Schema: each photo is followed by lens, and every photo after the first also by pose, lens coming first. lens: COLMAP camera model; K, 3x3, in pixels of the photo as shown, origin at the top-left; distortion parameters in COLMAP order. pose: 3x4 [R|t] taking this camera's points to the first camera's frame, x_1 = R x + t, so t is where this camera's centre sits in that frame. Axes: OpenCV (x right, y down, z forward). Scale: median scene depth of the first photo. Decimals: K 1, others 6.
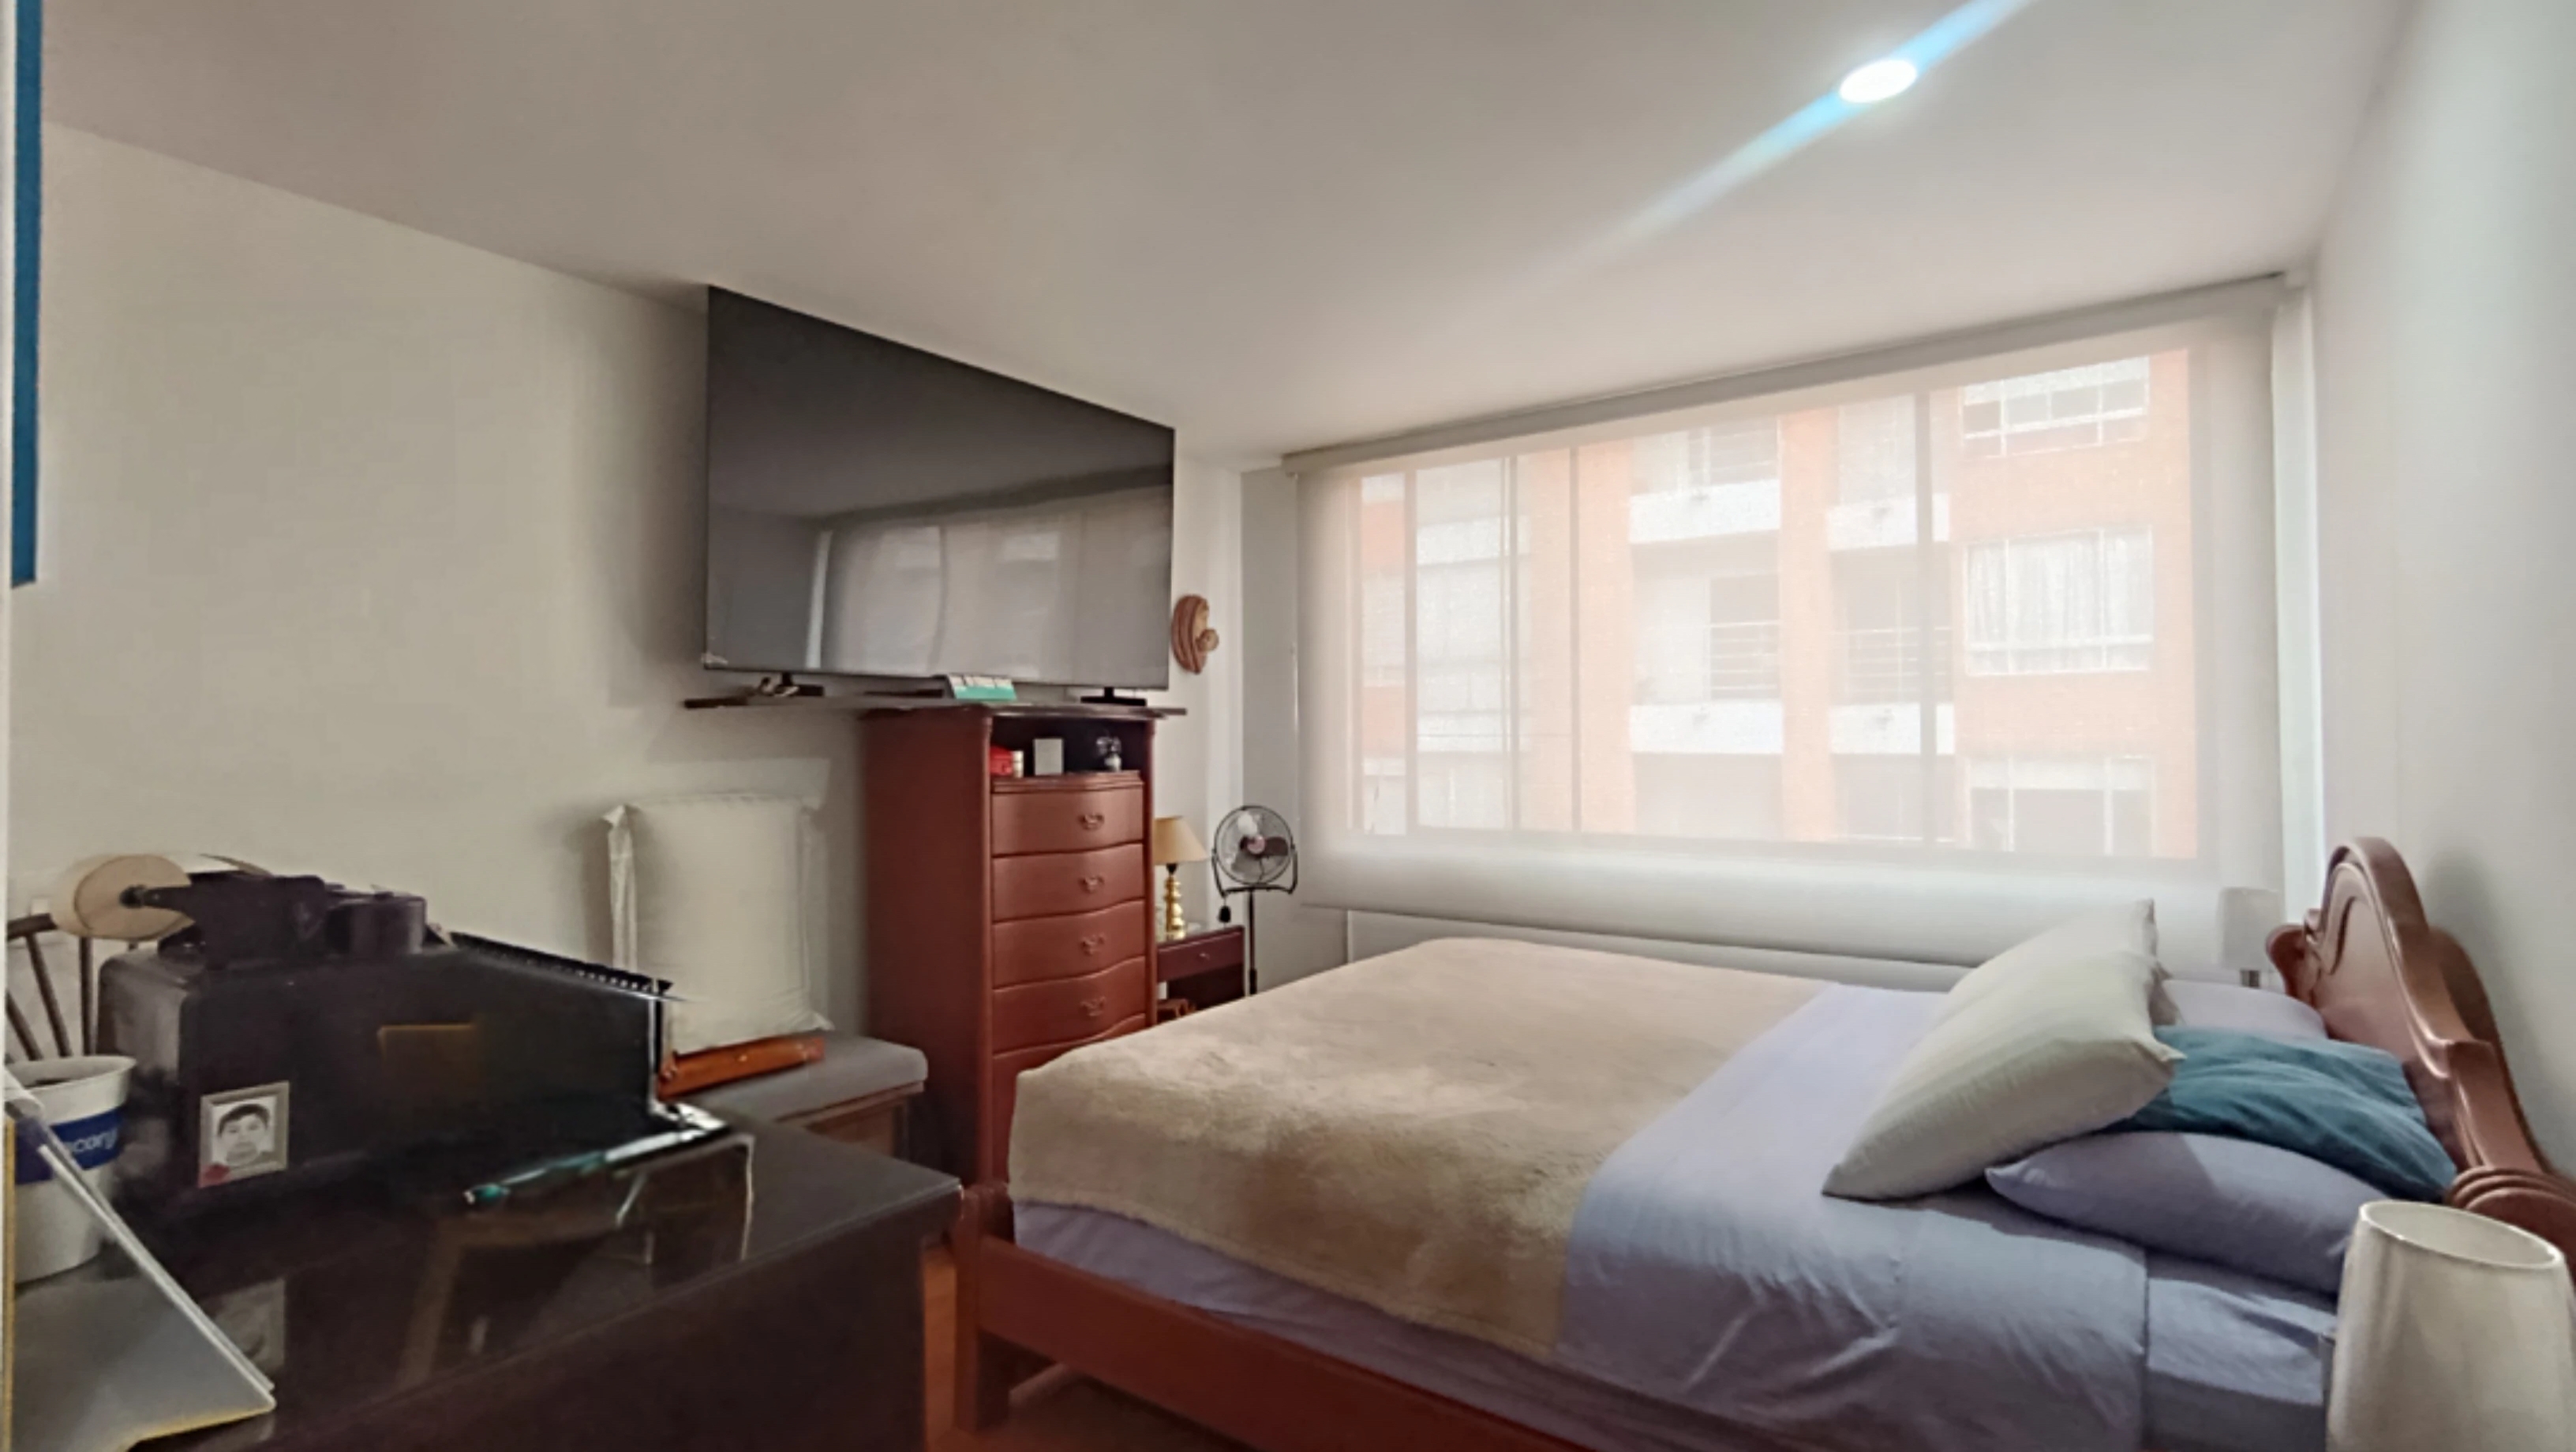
lens RADIAL K [[1174.0, 0, 1291.7], [0, 1174.0, 728.8], [0, 0, 1]] dist [-0.017132, -0.000095]
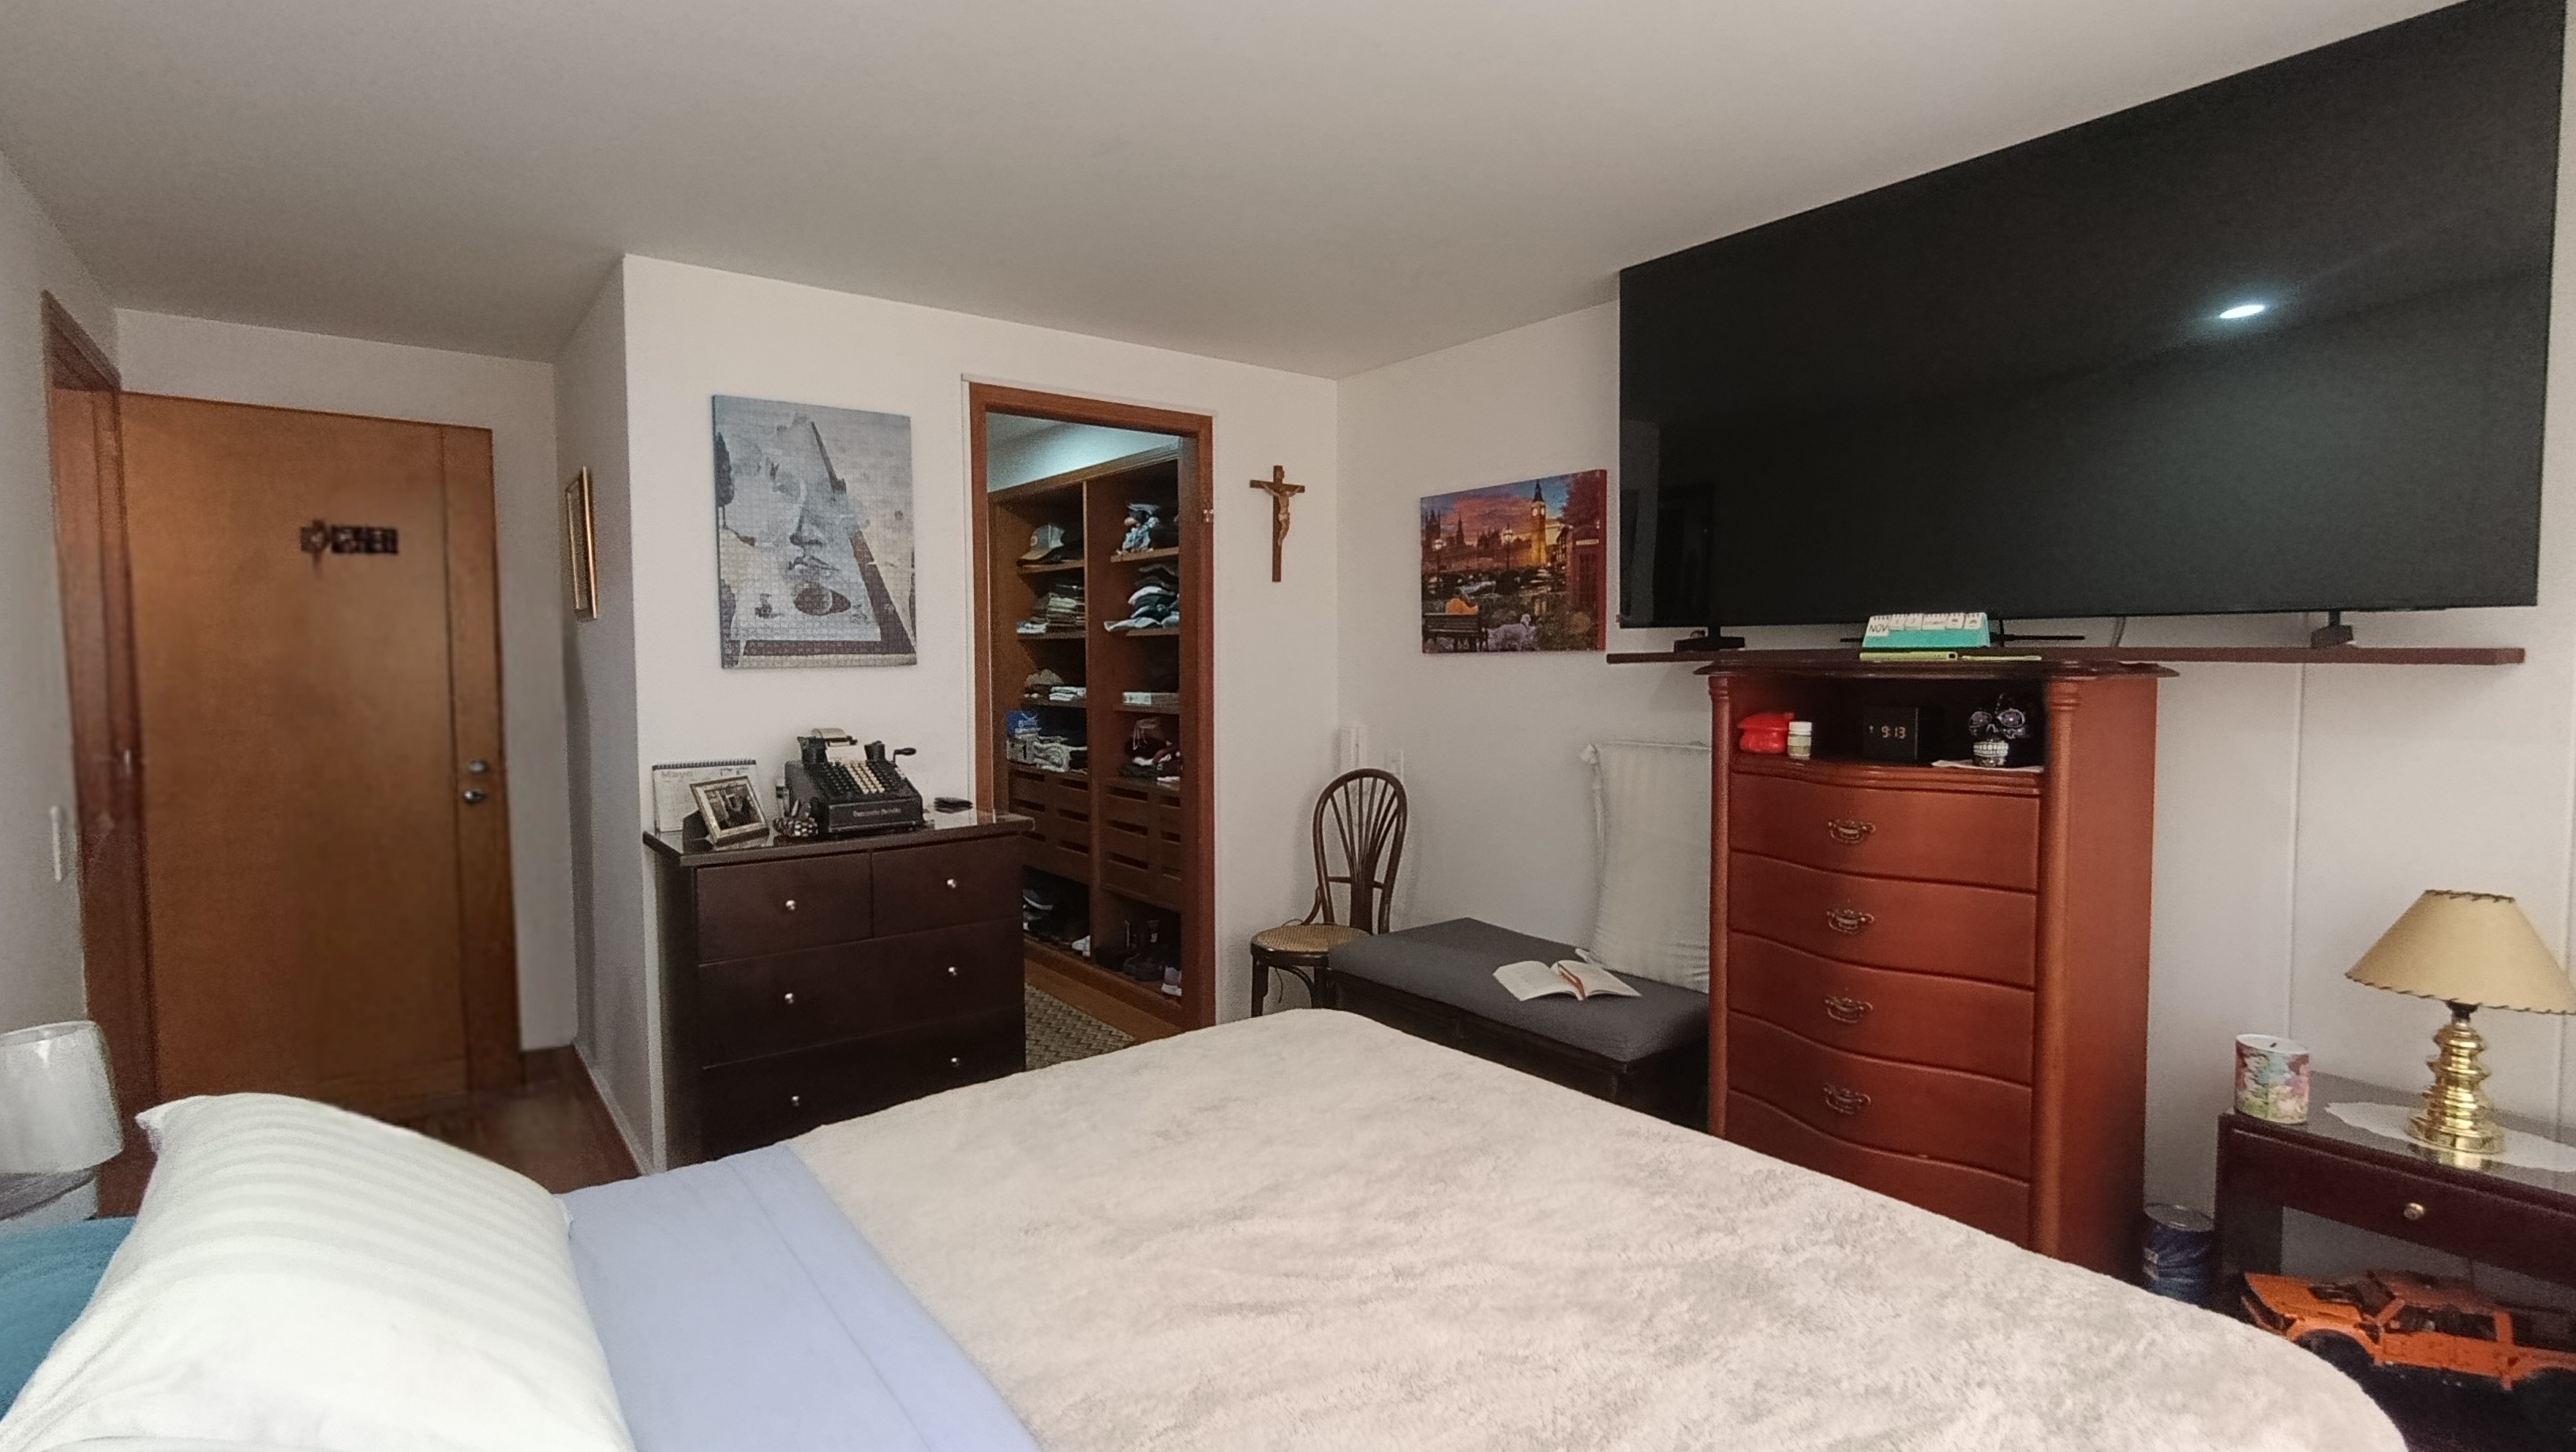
lens RADIAL K [[1174.0, 0, 1273.3], [0, 1174.0, 731.2], [0, 0, 1]] dist [-0.017132, -0.000095]
pose [[-0.267738, 0.055699, -0.961881, 0.503243], [0.017836, 0.998443, 0.052852, -0.017737], [0.963327, -0.003006, -0.268314, 0.805115]]
